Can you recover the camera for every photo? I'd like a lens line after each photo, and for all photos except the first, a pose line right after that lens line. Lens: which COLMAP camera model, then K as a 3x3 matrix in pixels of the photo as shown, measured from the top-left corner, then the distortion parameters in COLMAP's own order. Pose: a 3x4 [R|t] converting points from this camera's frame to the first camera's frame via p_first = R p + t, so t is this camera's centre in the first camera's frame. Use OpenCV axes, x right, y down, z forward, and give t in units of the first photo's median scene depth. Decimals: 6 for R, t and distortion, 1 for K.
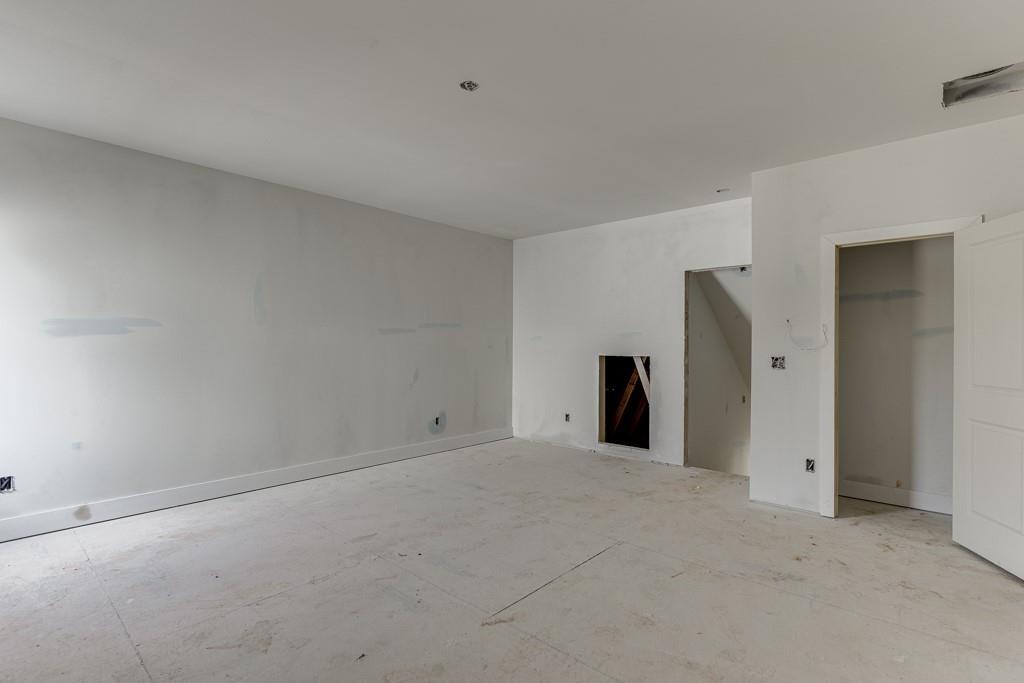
lens RADIAL K [[487.8, 0, 519.7], [0, 487.8, 344.1], [0, 0, 1]] dist [-0.008282, 0.000455]
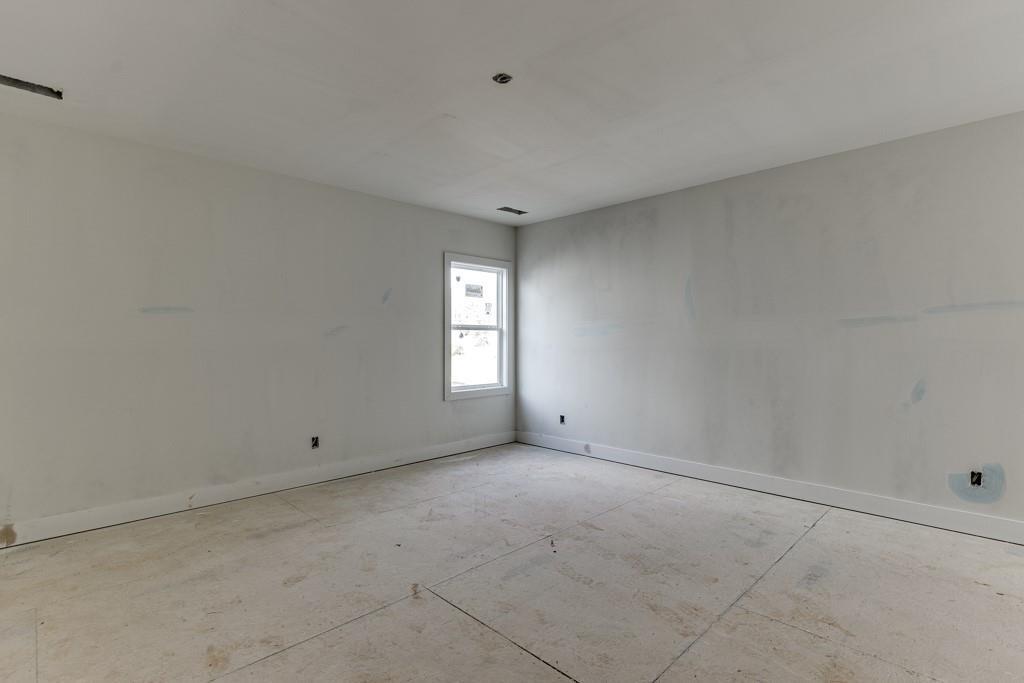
lens RADIAL K [[487.8, 0, 519.7], [0, 487.8, 344.1], [0, 0, 1]] dist [-0.008282, 0.000455]
pose [[-0.054068, 0.002760, -0.998533, 0.610990], [0.001185, 0.999996, 0.002700, 0.003115], [0.998537, -0.001037, -0.054071, 0.756237]]
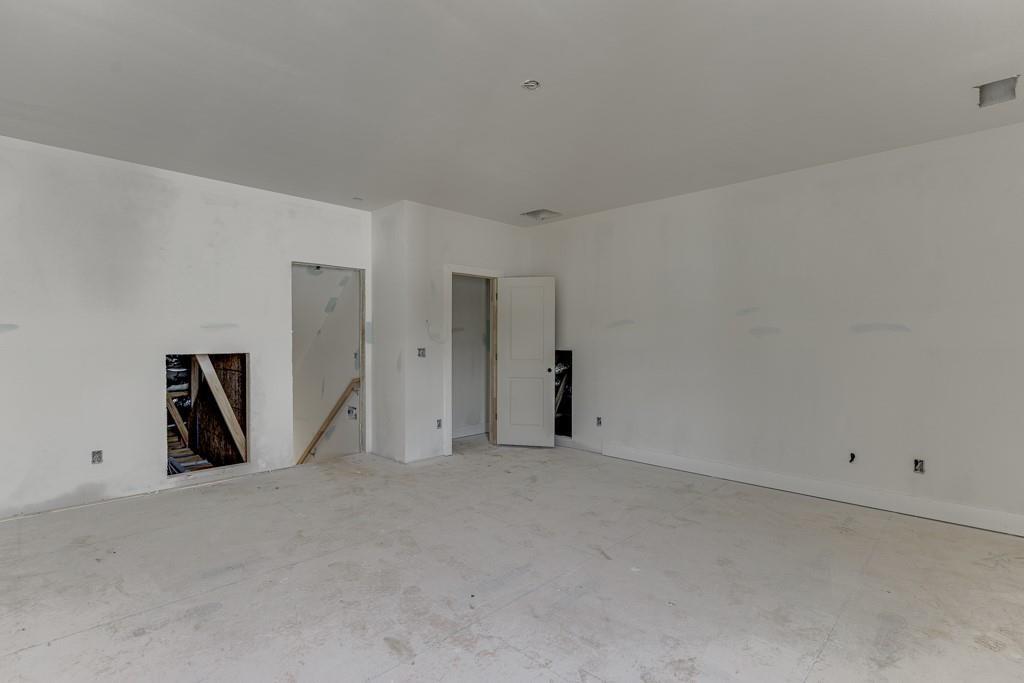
lens RADIAL K [[487.8, 0, 519.7], [0, 487.8, 344.1], [0, 0, 1]] dist [-0.008282, 0.000455]
pose [[0.036971, -0.014312, 0.999214, -0.783515], [-0.000655, 0.999897, 0.014346, -0.003759], [-0.999316, -0.001185, 0.036958, 0.686137]]
